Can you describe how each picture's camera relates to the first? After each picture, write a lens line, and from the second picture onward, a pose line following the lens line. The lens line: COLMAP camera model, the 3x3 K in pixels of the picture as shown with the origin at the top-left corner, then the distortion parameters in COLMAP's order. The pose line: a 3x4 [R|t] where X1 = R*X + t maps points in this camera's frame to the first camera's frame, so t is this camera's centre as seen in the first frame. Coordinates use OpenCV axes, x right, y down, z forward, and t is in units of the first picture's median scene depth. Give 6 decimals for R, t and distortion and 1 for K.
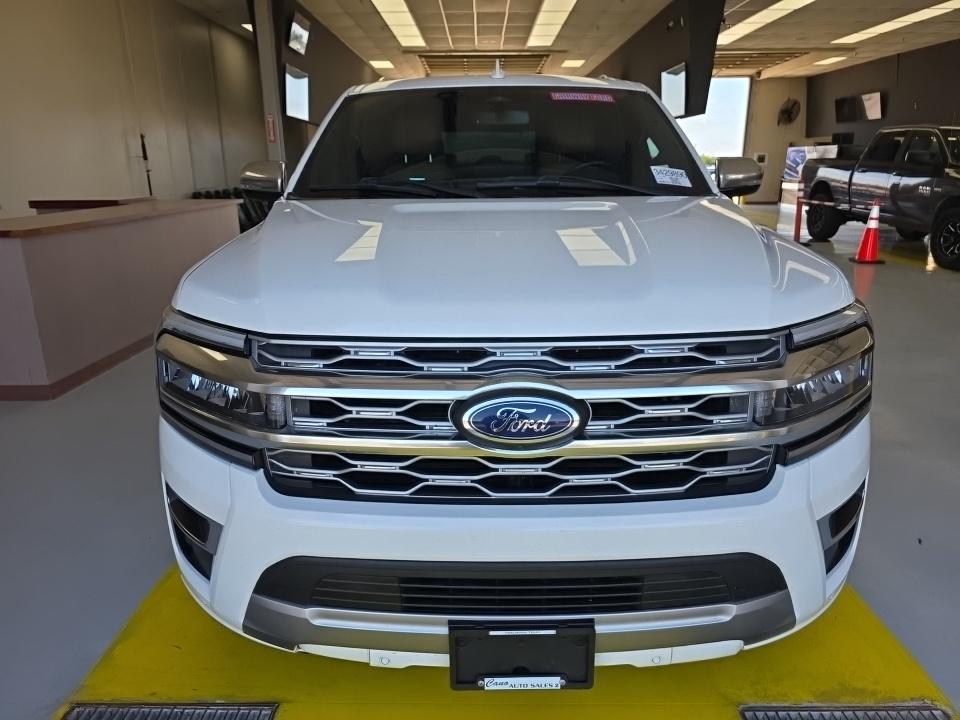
lens RADIAL K [[640.7, 0, 484.7], [0, 640.7, 356.5], [0, 0, 1]] dist [0.033227, -0.026030]
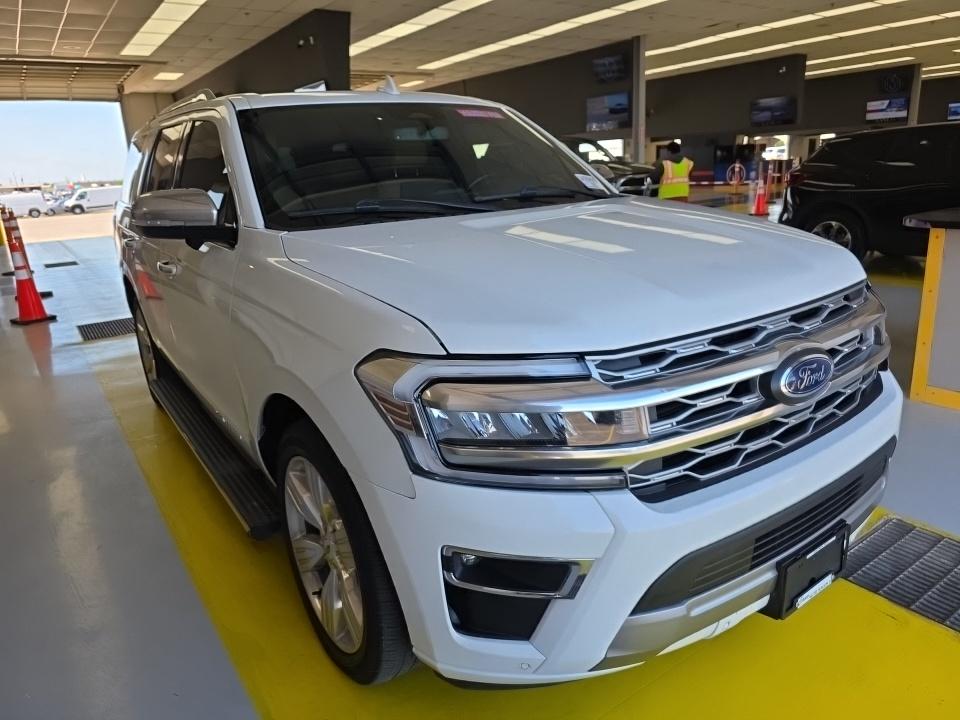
lens RADIAL K [[640.7, 0, 484.7], [0, 640.7, 356.5], [0, 0, 1]] dist [0.033227, -0.026030]
pose [[0.817688, -0.199283, 0.540067, -0.977844], [0.211466, 0.976559, 0.040177, -0.101404], [-0.535414, 0.081353, 0.840663, 0.264492]]
